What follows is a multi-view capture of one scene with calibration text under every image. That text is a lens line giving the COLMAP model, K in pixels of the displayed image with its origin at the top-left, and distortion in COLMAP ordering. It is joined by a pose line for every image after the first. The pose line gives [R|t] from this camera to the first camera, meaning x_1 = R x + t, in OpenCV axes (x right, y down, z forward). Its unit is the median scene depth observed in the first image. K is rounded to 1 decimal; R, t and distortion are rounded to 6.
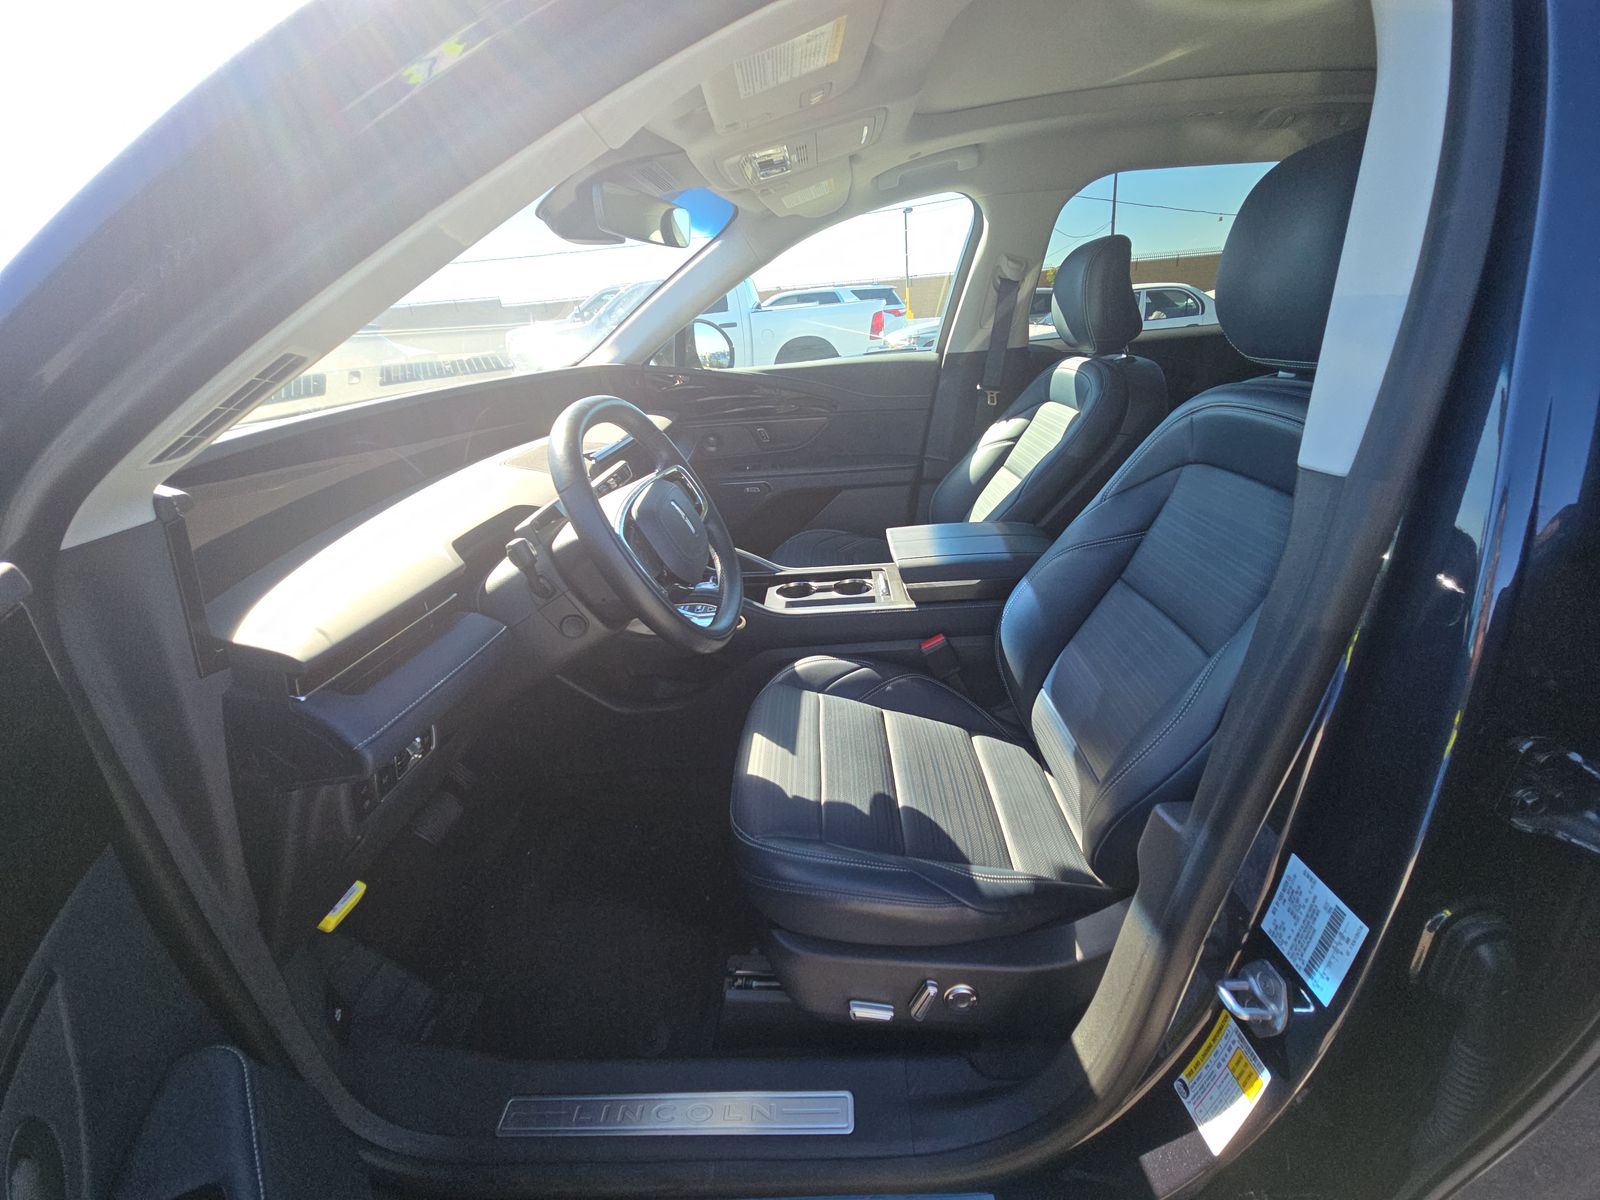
lens RADIAL K [[652.3, 0, 812.9], [0, 652.3, 609.3], [0, 0, 1]] dist [0.002247, 0.000209]
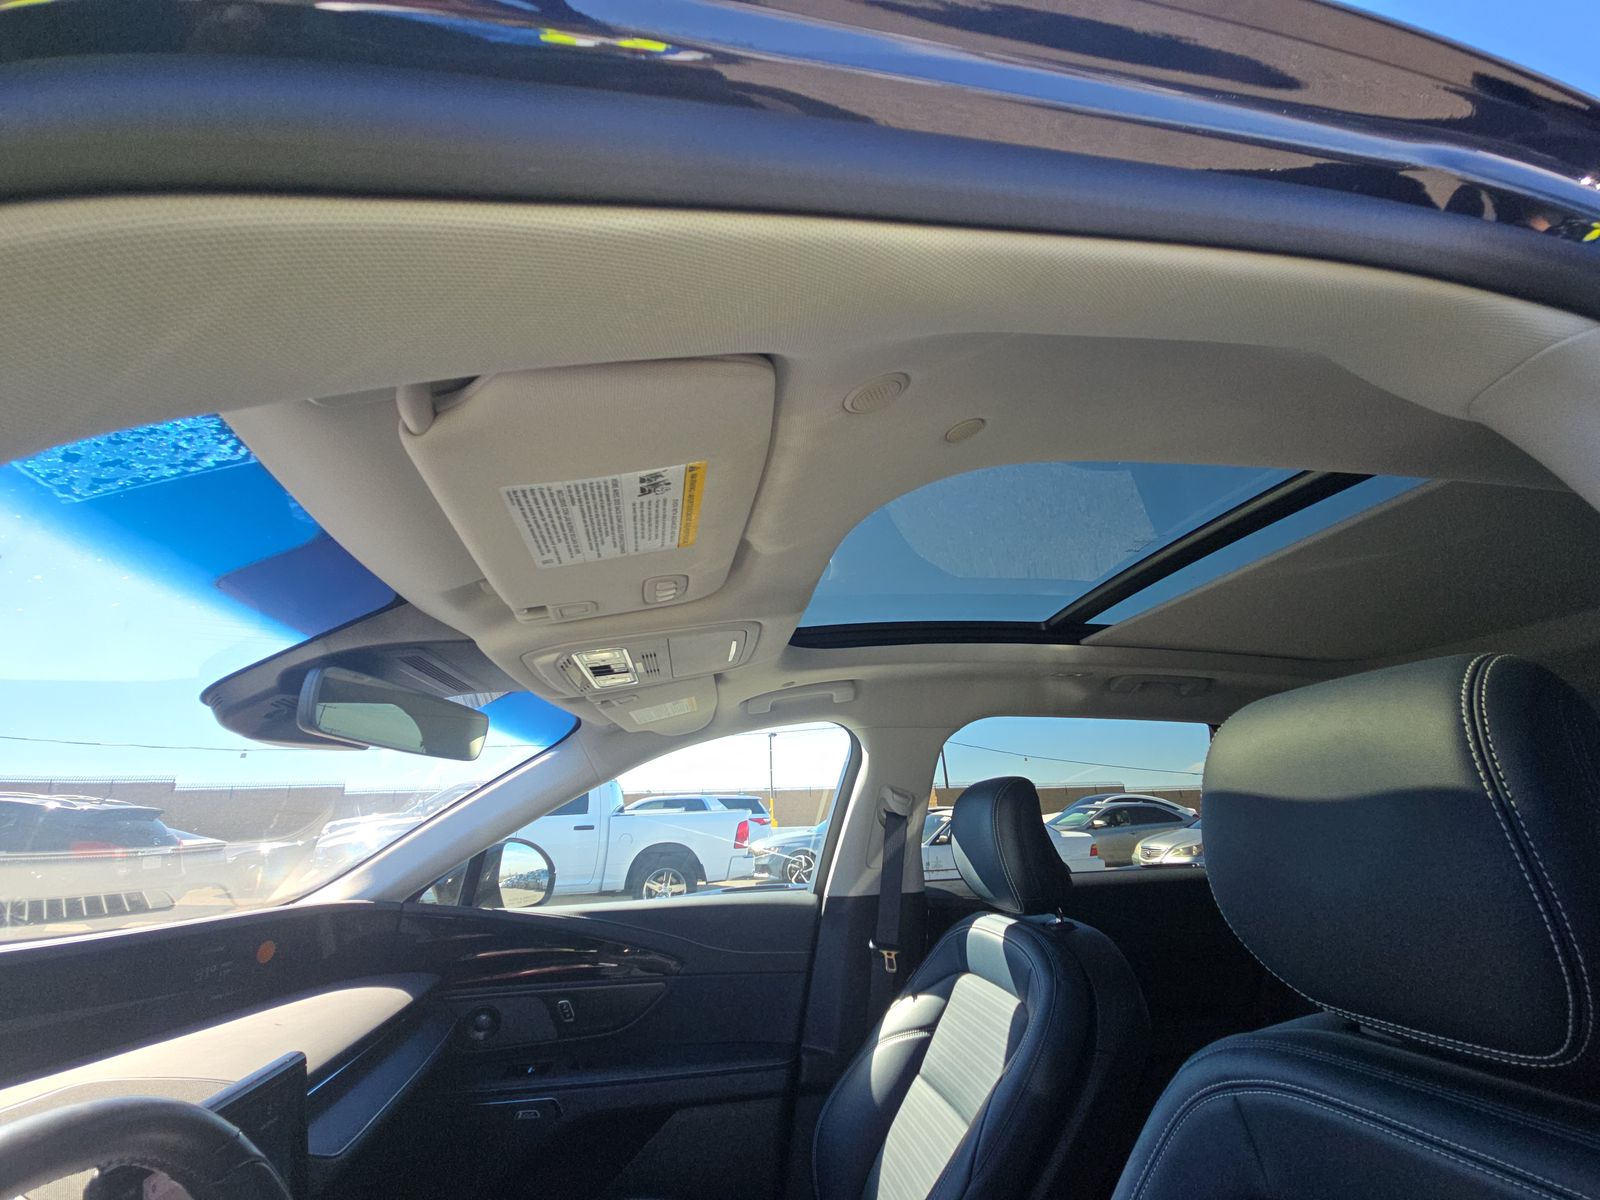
lens RADIAL K [[652.3, 0, 812.9], [0, 652.3, 609.3], [0, 0, 1]] dist [0.002247, 0.000209]
pose [[0.980673, 0.101564, 0.167230, 0.021331], [0.037105, 0.742665, -0.668634, -0.128754], [-0.192105, 0.661917, 0.724543, 0.210434]]
